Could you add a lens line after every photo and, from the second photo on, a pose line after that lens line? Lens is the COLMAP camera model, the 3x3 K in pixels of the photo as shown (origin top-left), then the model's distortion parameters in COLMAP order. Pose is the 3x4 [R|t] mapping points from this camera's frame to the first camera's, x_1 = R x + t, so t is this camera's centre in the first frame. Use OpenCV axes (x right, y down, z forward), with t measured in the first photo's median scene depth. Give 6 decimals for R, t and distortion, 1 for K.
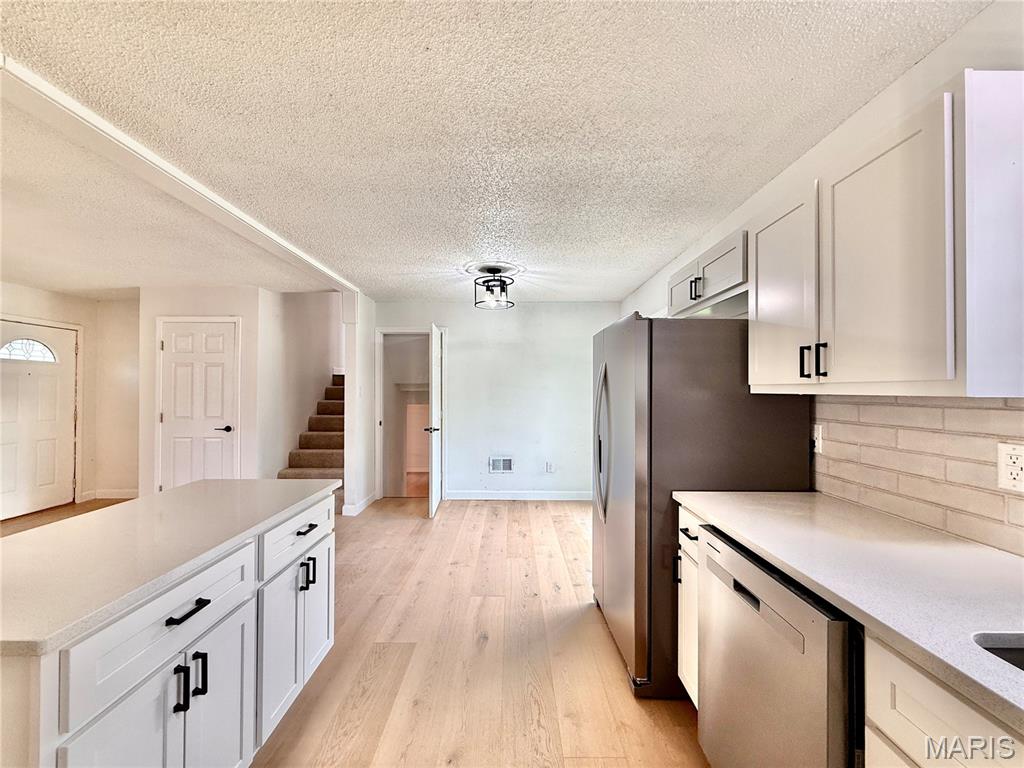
lens RADIAL K [[401.7, 0, 512.0], [0, 401.7, 384.0], [0, 0, 1]] dist [0.001304, 0.000211]
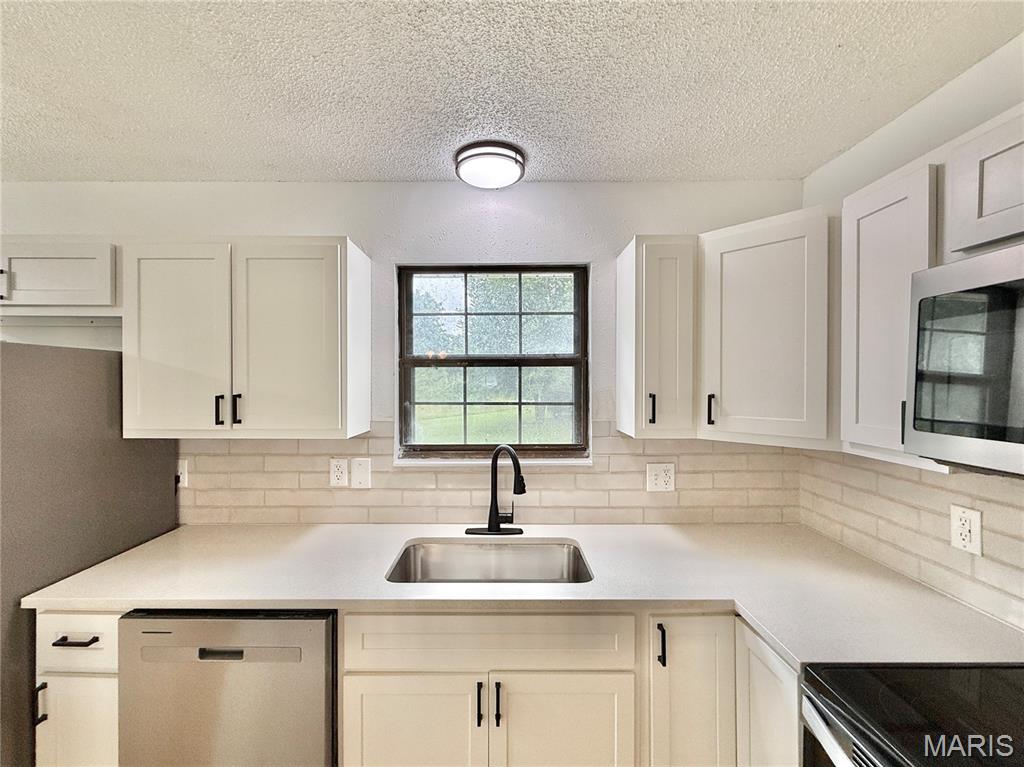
lens RADIAL K [[412.9, 0, 512.0], [0, 412.9, 383.5], [0, 0, 1]] dist [-0.000946, -0.000491]
pose [[-0.003520, -0.003725, 0.999987, -0.302853], [-0.016068, 0.999864, 0.003668, -0.114510], [-0.999865, -0.016055, -0.003580, 0.178095]]
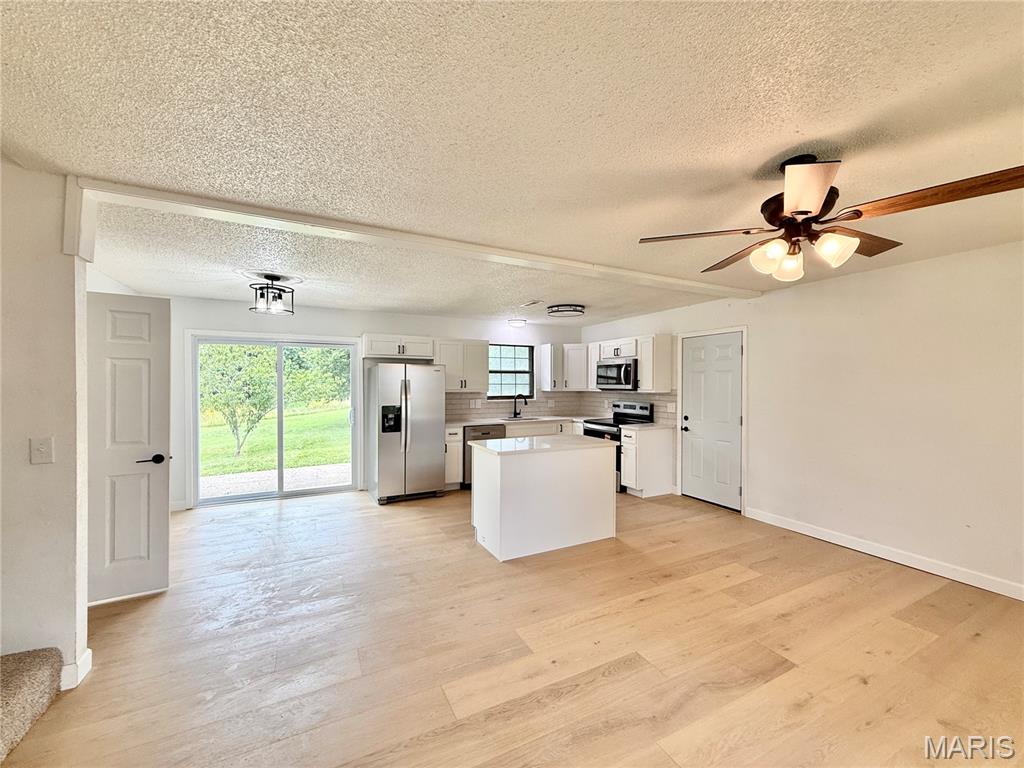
lens RADIAL K [[412.9, 0, 512.0], [0, 412.9, 384.0], [0, 0, 1]] dist [-0.000946, -0.000491]
pose [[-0.470855, 0.000049, 0.882210, -2.454018], [-0.015786, 0.999839, -0.008481, -0.030073], [-0.882069, -0.017920, -0.470779, 1.890973]]
